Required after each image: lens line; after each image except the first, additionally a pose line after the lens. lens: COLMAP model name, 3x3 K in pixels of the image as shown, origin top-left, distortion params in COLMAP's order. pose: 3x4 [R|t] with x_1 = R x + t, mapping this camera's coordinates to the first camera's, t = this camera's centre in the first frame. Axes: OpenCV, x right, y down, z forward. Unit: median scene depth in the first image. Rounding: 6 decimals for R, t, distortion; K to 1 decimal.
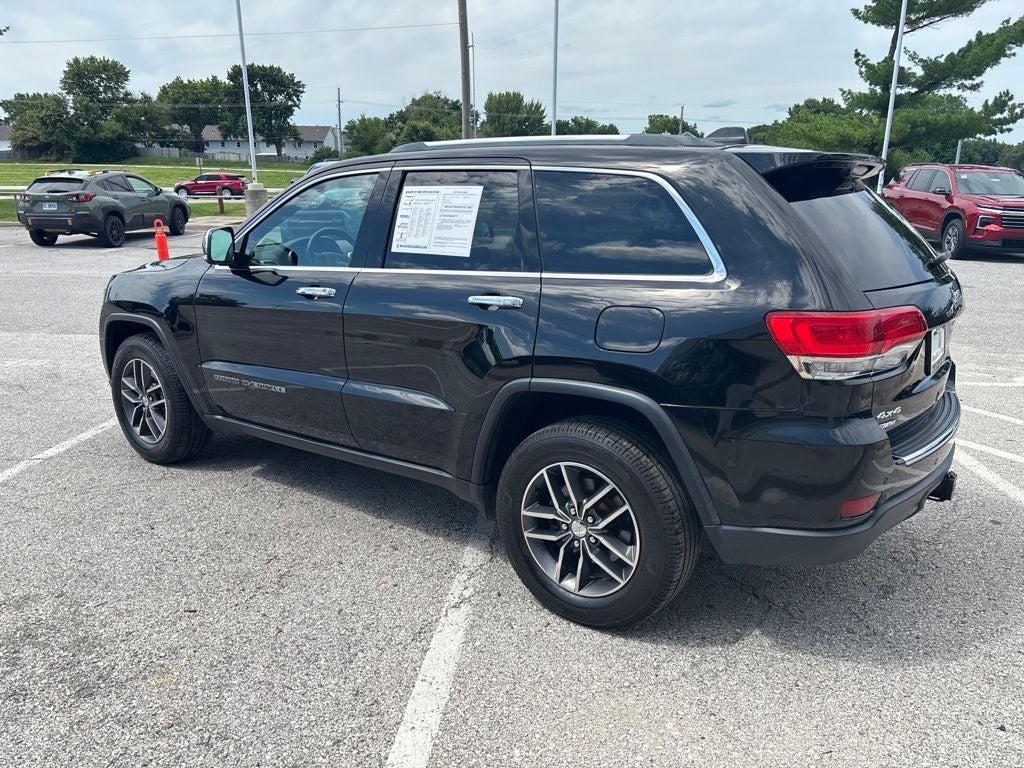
lens RADIAL K [[774.8, 0, 506.9], [0, 774.8, 387.8], [0, 0, 1]] dist [0.051079, -0.062136]
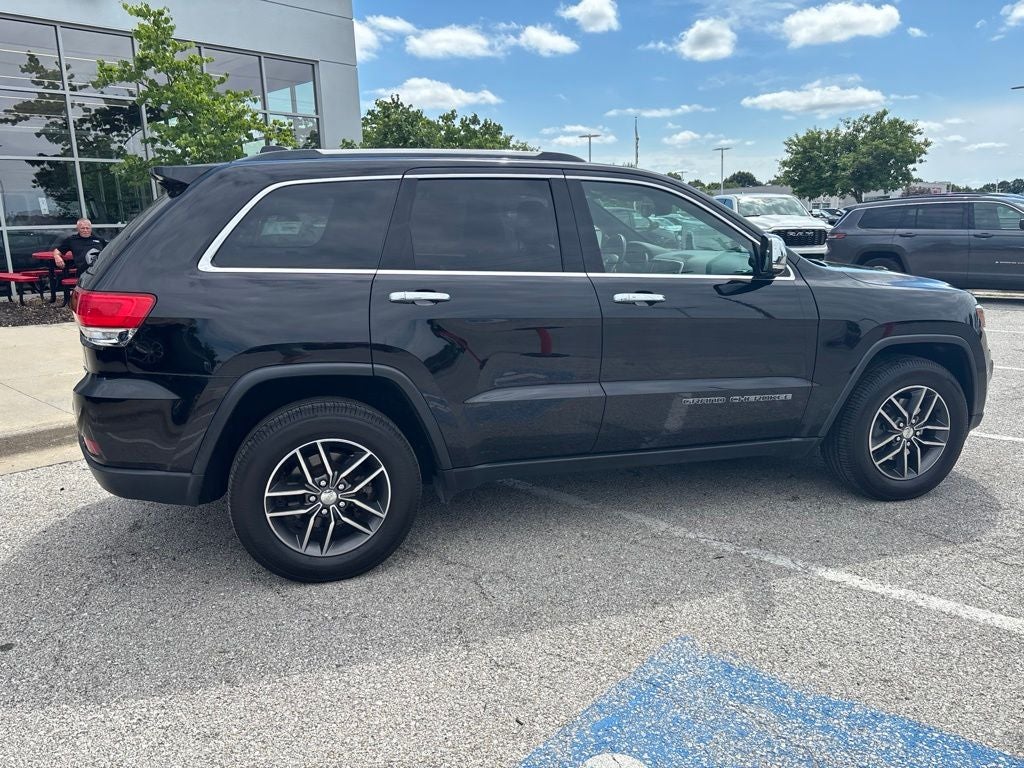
lens RADIAL K [[774.8, 0, 509.9], [0, 774.8, 380.6], [0, 0, 1]] dist [0.051079, -0.062136]
pose [[-0.584217, 0.168383, -0.793938, 0.722802], [-0.192349, 0.921644, 0.337008, -0.318047], [0.788475, 0.349599, -0.506052, 1.345907]]
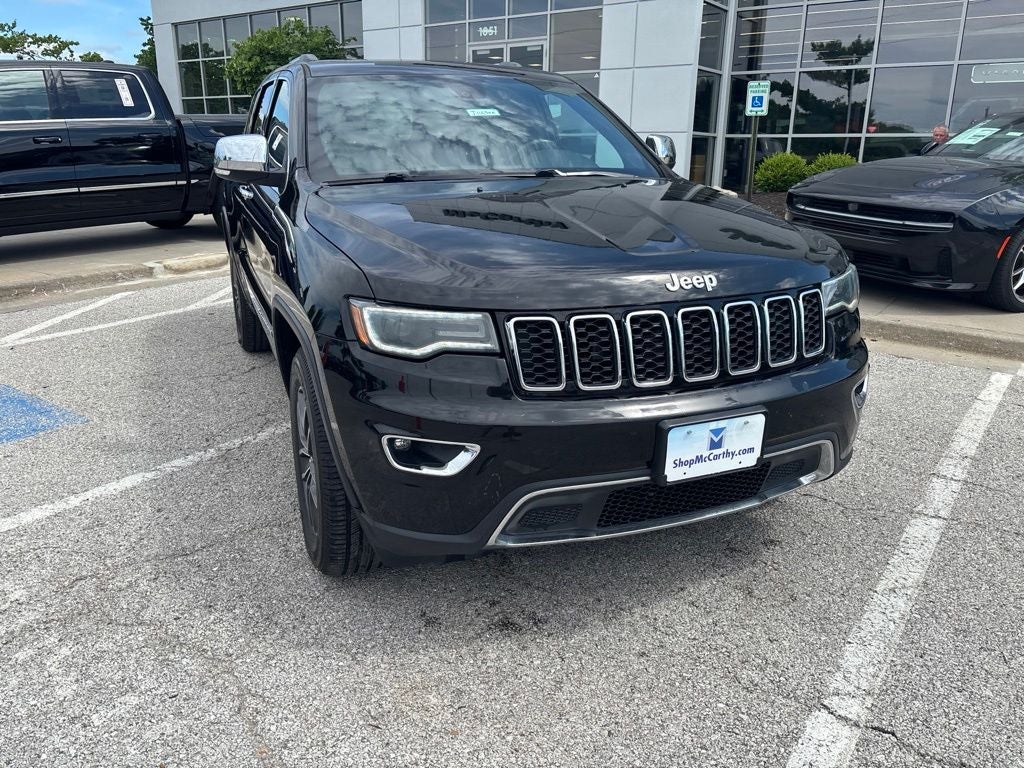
lens RADIAL K [[774.8, 0, 508.0], [0, 774.8, 385.9], [0, 0, 1]] dist [0.051079, -0.062136]
pose [[-0.858916, -0.167878, 0.483818, -0.590022], [0.116772, 0.855654, 0.504203, -0.367551], [-0.498626, 0.489564, -0.715332, 1.577473]]
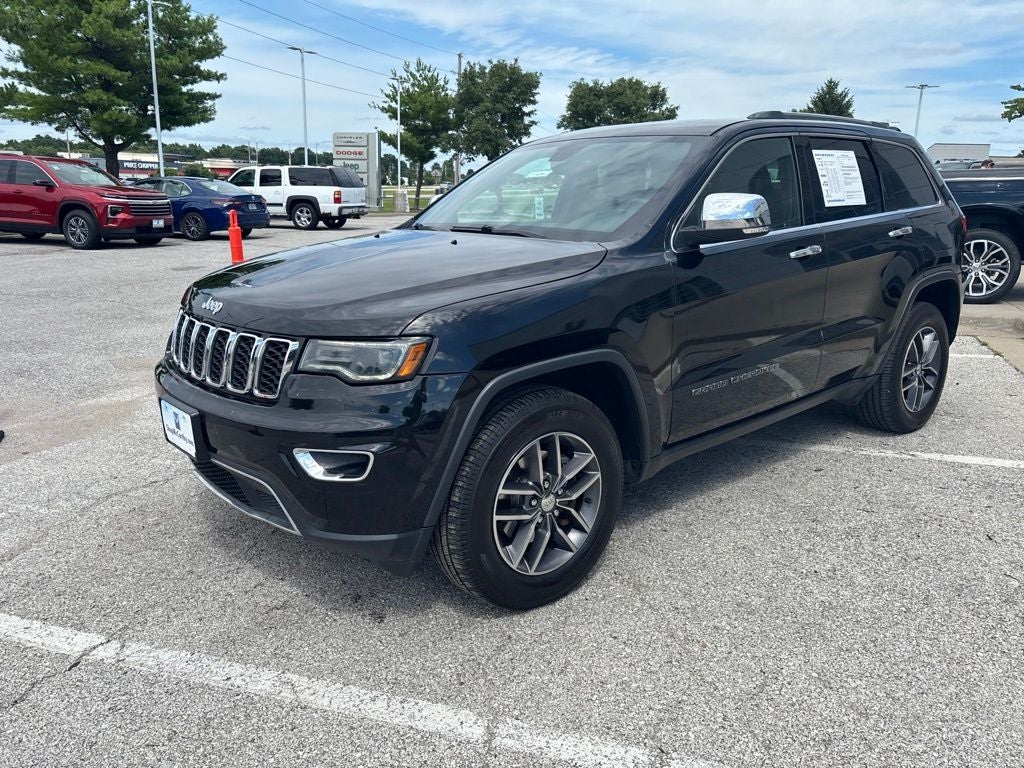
lens RADIAL K [[774.8, 0, 509.7], [0, 774.8, 375.1], [0, 0, 1]] dist [0.051079, -0.062136]
pose [[0.219187, -0.234428, 0.947101, -0.970971], [0.248368, 0.952135, 0.178194, -0.181313], [-0.943541, 0.196172, 0.266920, 0.825260]]
